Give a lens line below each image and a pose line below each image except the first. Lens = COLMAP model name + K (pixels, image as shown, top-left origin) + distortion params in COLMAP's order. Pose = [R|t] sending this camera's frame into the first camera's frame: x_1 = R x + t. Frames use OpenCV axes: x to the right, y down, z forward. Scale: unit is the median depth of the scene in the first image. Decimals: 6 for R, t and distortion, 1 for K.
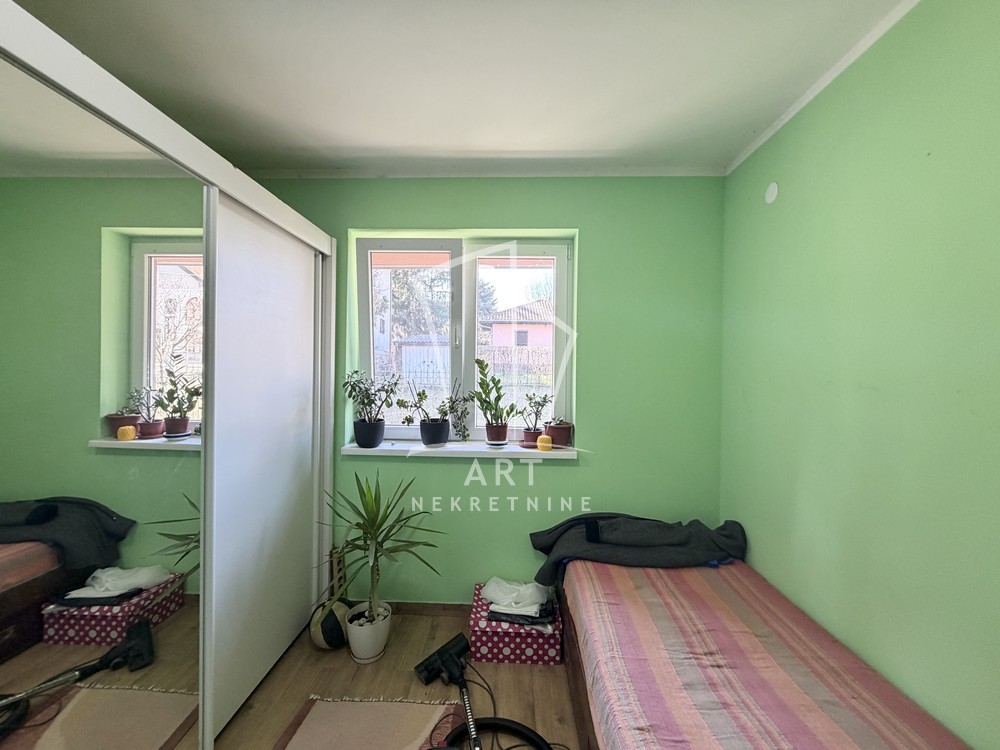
lens RADIAL K [[395.8, 0, 496.2], [0, 395.8, 377.1], [0, 0, 1]] dist [-0.000850, -0.000526]
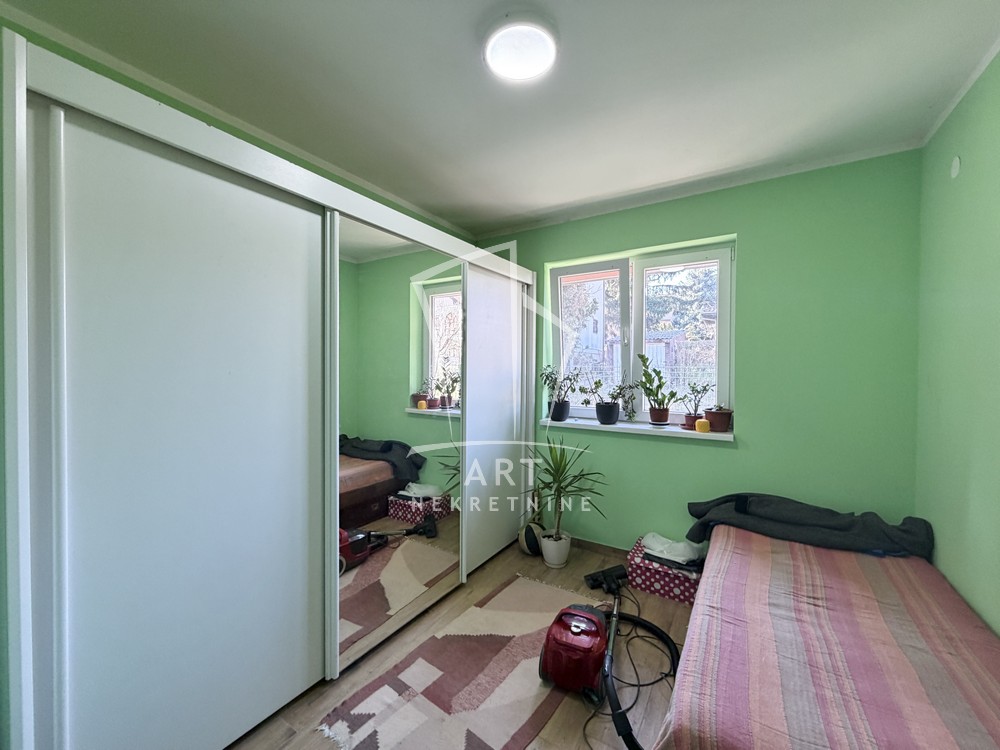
lens RADIAL K [[395.8, 0, 496.2], [0, 395.8, 377.1], [0, 0, 1]] dist [-0.000850, -0.000526]
pose [[0.860795, 0.000359, -0.508951, 0.201592], [0.000883, 0.999997, 0.002200, 0.023587], [0.508950, -0.002344, 0.860793, -0.305366]]
